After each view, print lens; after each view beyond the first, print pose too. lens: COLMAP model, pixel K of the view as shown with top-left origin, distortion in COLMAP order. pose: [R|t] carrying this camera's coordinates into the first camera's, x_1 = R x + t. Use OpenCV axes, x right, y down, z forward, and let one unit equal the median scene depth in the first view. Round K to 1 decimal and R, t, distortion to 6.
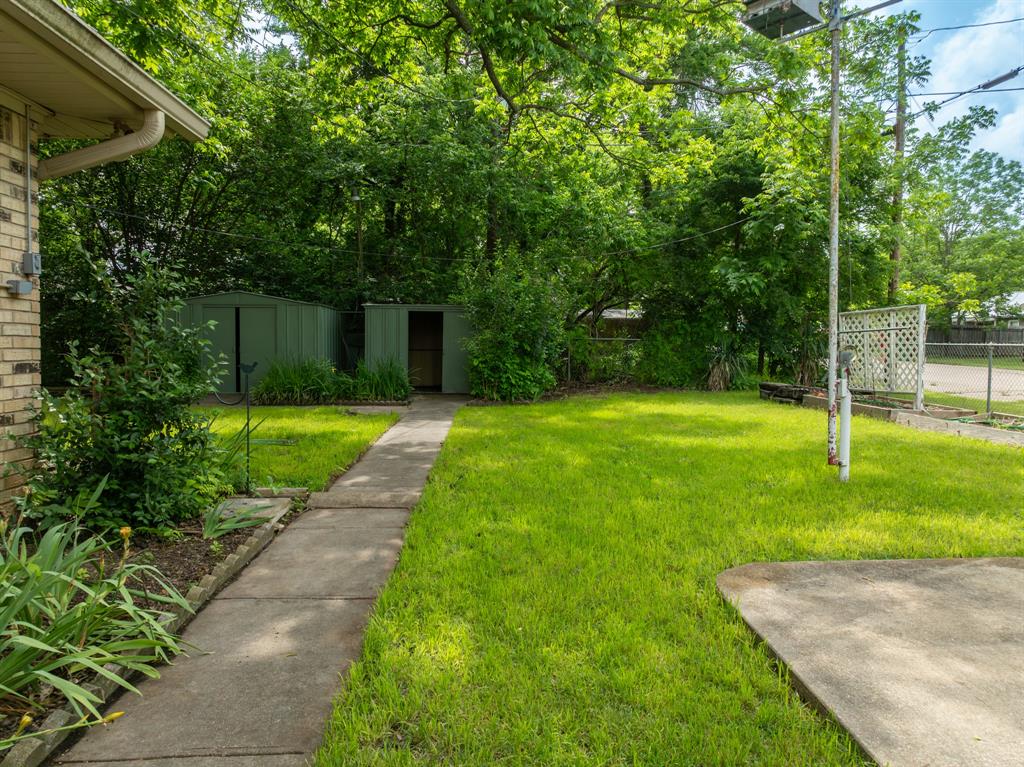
lens RADIAL K [[721.5, 0, 507.8], [0, 721.5, 385.0], [0, 0, 1]] dist [-0.030555, 0.001071]
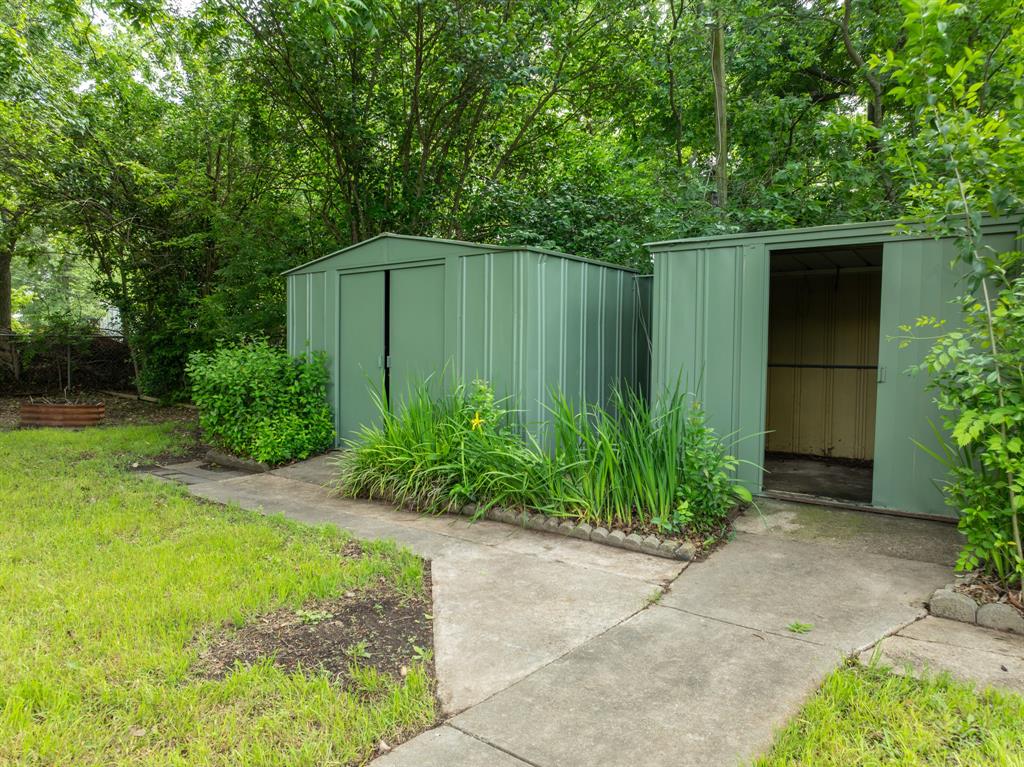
lens RADIAL K [[721.5, 0, 507.8], [0, 721.5, 385.0], [0, 0, 1]] dist [-0.030555, 0.001071]
pose [[0.748528, 0.031507, -0.662354, -0.006914], [-0.044958, 0.998983, -0.003288, -0.033882], [0.661577, 0.032239, 0.749184, 0.673709]]
